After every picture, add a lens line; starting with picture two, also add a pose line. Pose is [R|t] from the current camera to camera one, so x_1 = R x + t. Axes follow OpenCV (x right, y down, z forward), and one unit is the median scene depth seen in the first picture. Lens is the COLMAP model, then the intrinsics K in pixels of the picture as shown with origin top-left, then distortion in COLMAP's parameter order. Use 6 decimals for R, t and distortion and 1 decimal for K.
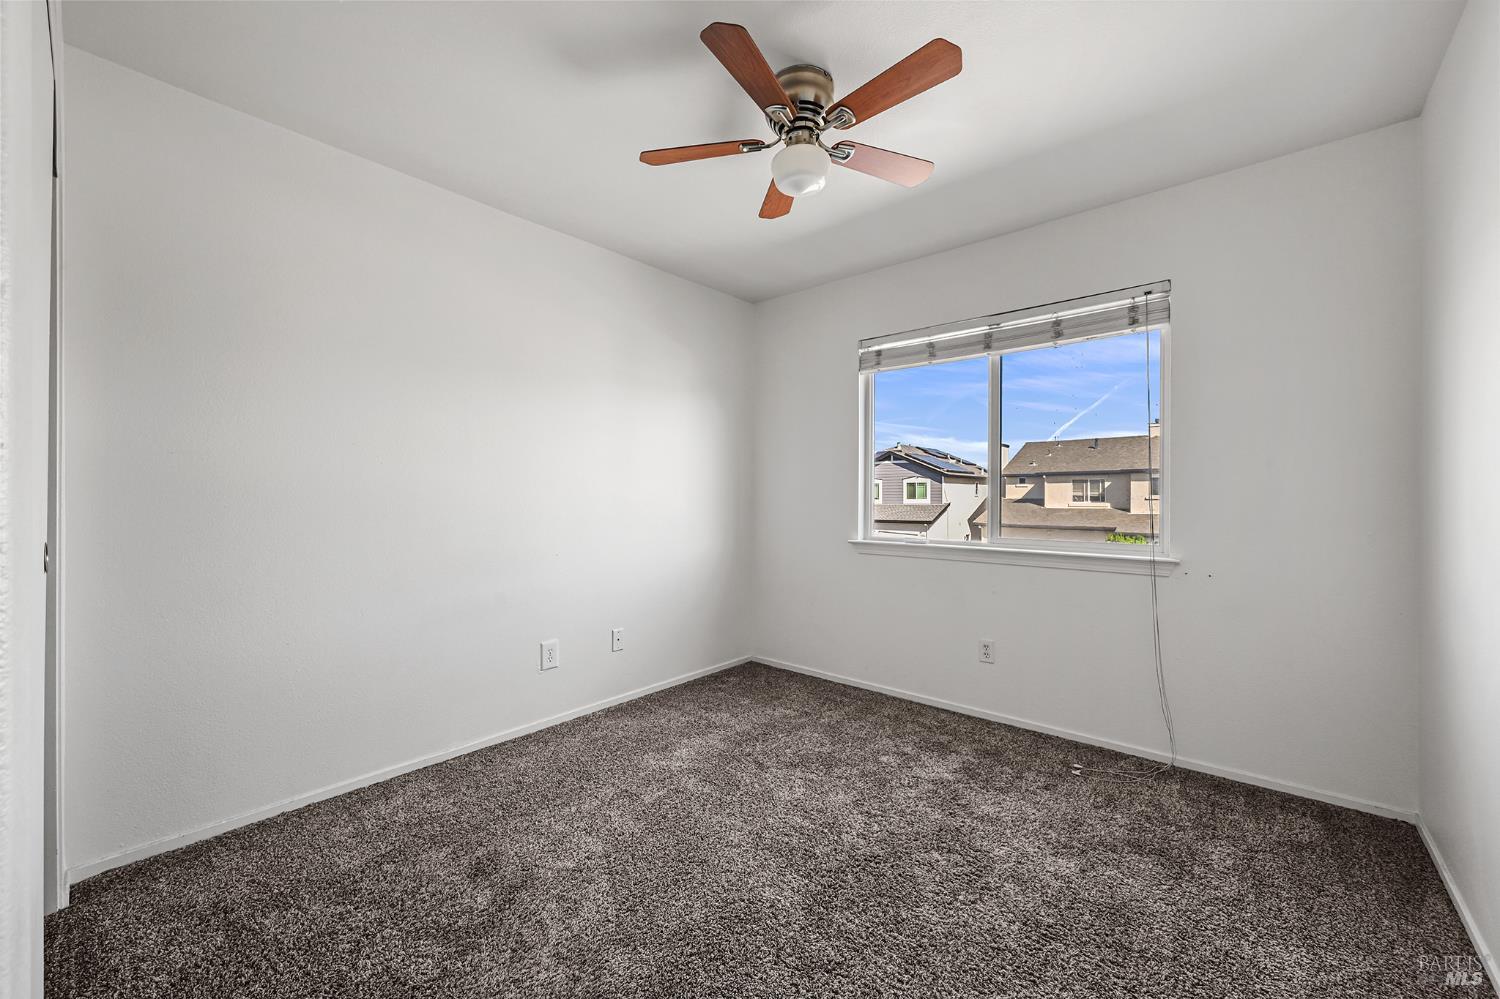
lens RADIAL K [[593.8, 0, 750.0], [0, 593.8, 499.5], [0, 0, 1]] dist [0.016269, -0.000021]
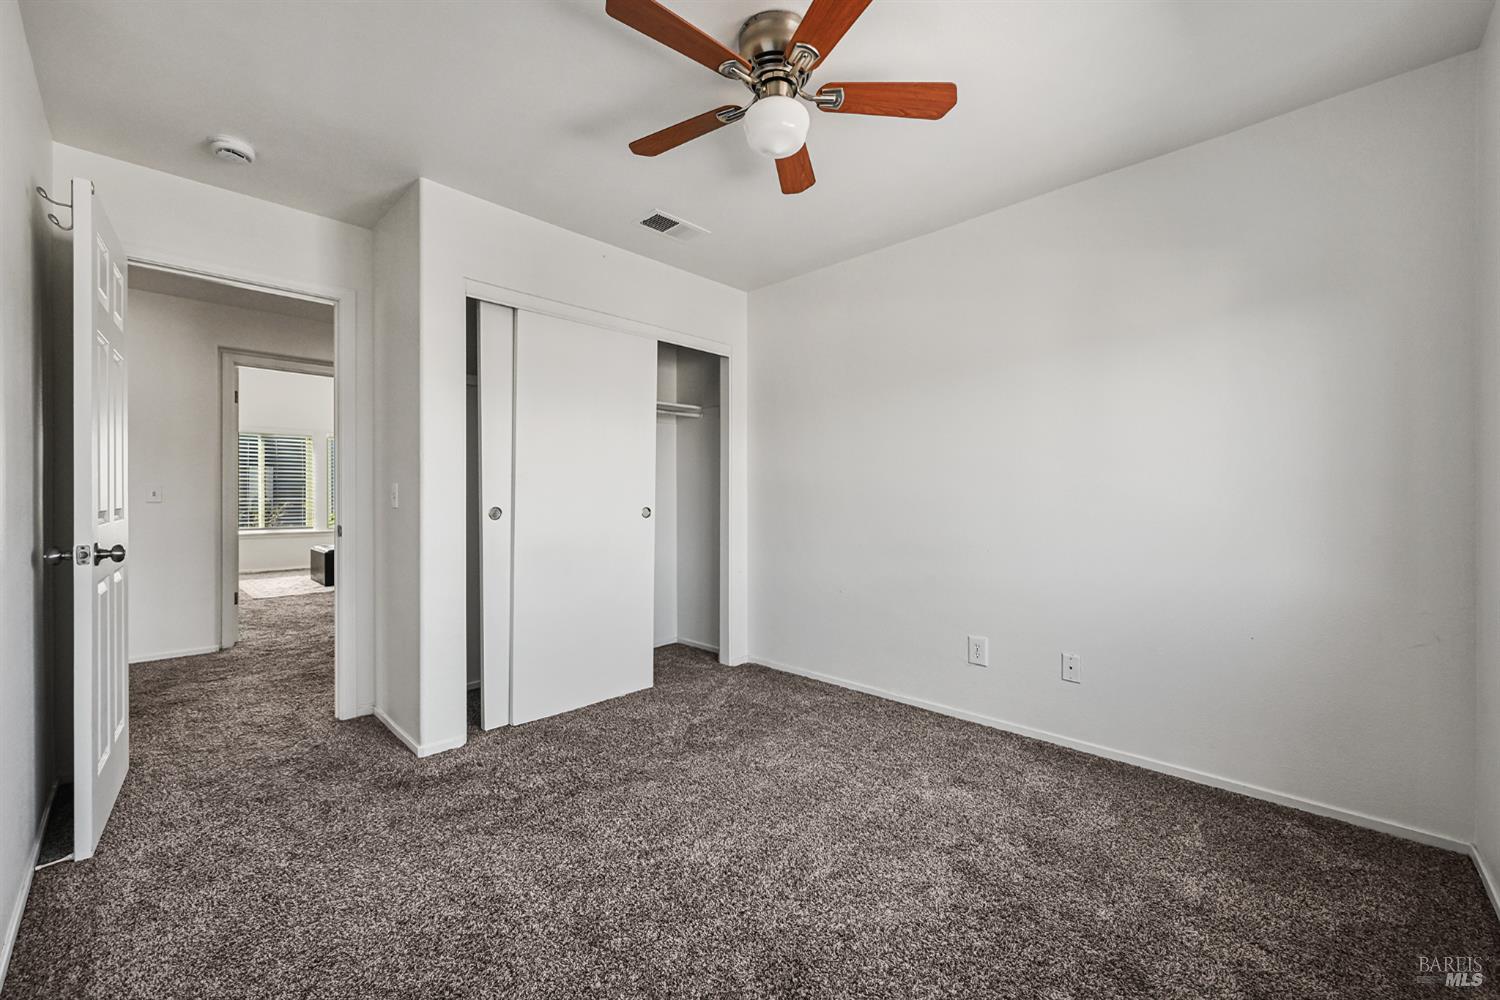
lens RADIAL K [[593.8, 0, 750.0], [0, 593.8, 500.0], [0, 0, 1]] dist [0.016269, -0.000021]
pose [[-0.062105, 0.000959, -0.998069, 0.726580], [-0.000943, 0.999999, 0.001019, 0.011867], [0.998069, 0.001005, -0.062104, 0.741955]]
